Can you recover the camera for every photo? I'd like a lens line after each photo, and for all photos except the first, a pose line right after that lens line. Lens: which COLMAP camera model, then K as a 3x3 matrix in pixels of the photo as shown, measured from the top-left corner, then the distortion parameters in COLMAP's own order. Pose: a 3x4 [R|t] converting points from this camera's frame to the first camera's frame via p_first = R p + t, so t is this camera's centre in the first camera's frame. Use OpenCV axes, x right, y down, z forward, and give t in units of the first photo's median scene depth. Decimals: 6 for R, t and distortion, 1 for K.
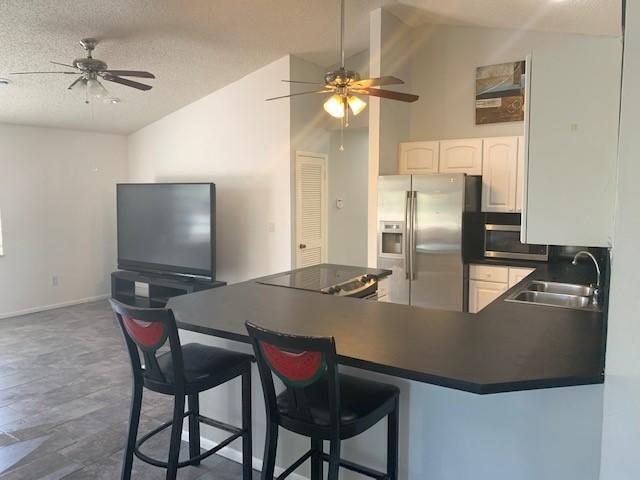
lens RADIAL K [[489.7, 0, 323.3], [0, 489.7, 236.6], [0, 0, 1]] dist [0.031994, -0.038210]
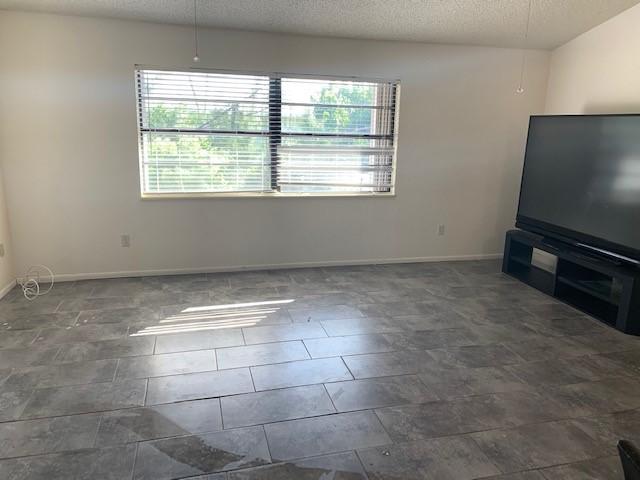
lens RADIAL K [[489.7, 0, 321.4], [0, 489.7, 242.1], [0, 0, 1]] dist [0.031994, -0.038210]
pose [[0.740834, 0.174709, -0.648570, -0.124889], [-0.083300, 0.982024, 0.169382, -0.016332], [0.666503, -0.071458, 0.742070, 0.197094]]
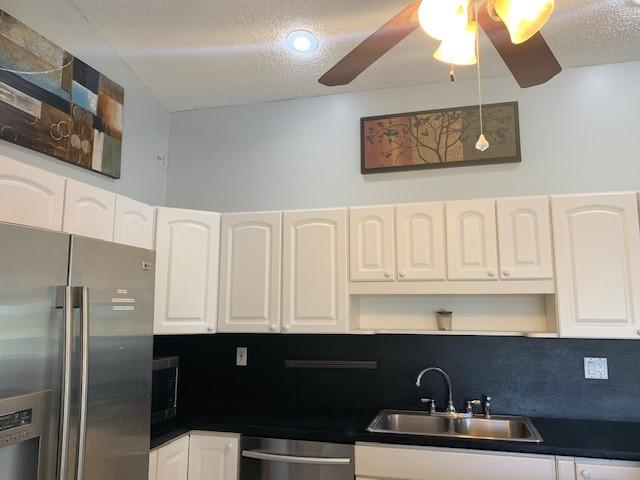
lens RADIAL K [[489.7, 0, 325.2], [0, 489.7, 237.2], [0, 0, 1]] dist [0.031994, -0.038210]
pose [[-0.299680, 0.136085, 0.944284, -0.301433], [0.083237, 0.989730, -0.116218, -0.127040], [-0.950402, 0.043771, -0.307930, 1.624150]]
